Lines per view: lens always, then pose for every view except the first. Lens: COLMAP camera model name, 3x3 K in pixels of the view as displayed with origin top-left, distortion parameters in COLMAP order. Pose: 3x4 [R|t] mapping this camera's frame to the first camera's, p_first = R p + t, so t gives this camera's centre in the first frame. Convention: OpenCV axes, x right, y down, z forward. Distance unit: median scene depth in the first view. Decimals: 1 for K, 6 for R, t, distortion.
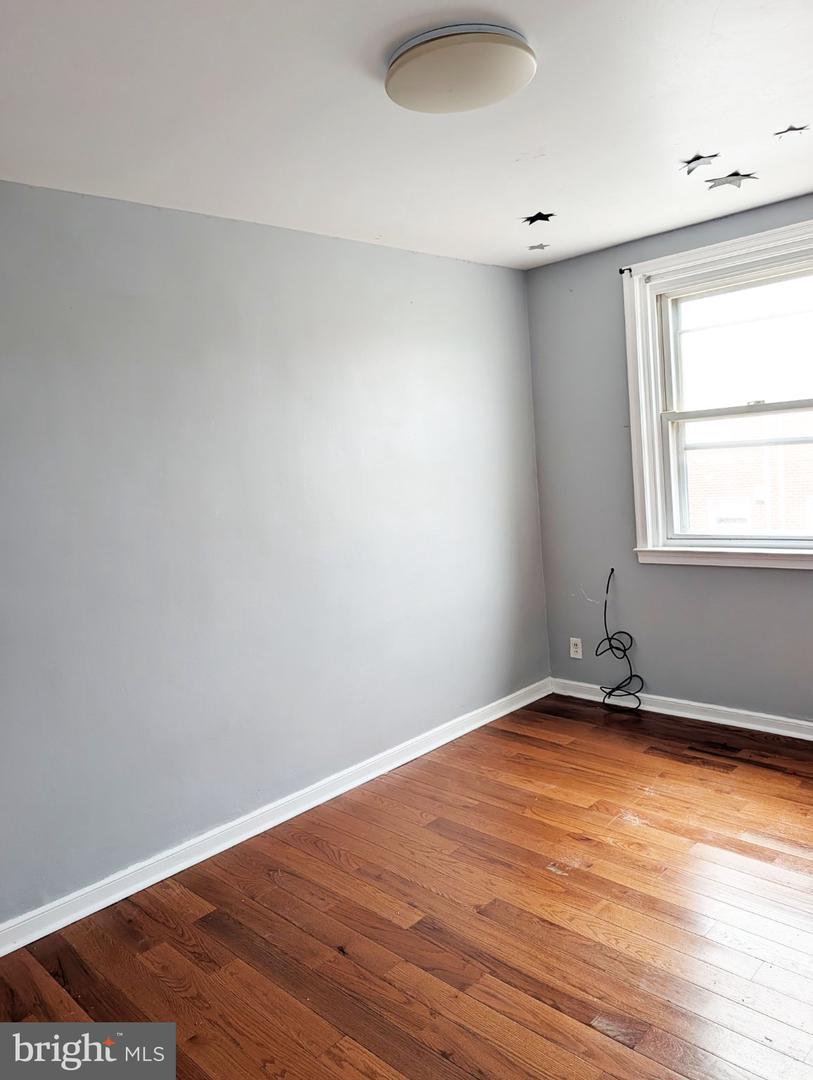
lens RADIAL K [[798.6, 0, 431.3], [0, 798.6, 539.7], [0, 0, 1]] dist [0.030074, -0.005877]
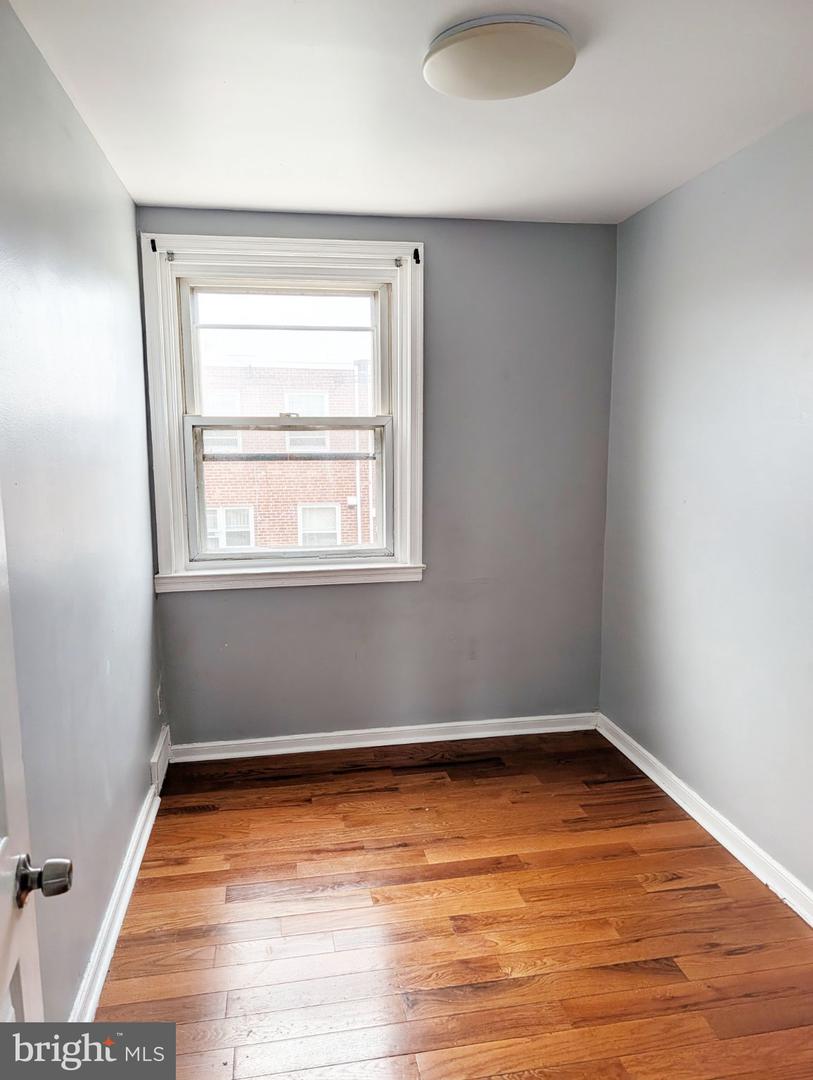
lens RADIAL K [[798.6, 0, 431.3], [0, 798.6, 539.7], [0, 0, 1]] dist [0.030074, -0.005877]
pose [[0.567107, -0.025626, 0.823245, -0.276752], [0.057719, 0.998295, -0.008685, -0.002230], [-0.821619, 0.052442, 0.567620, 0.302143]]
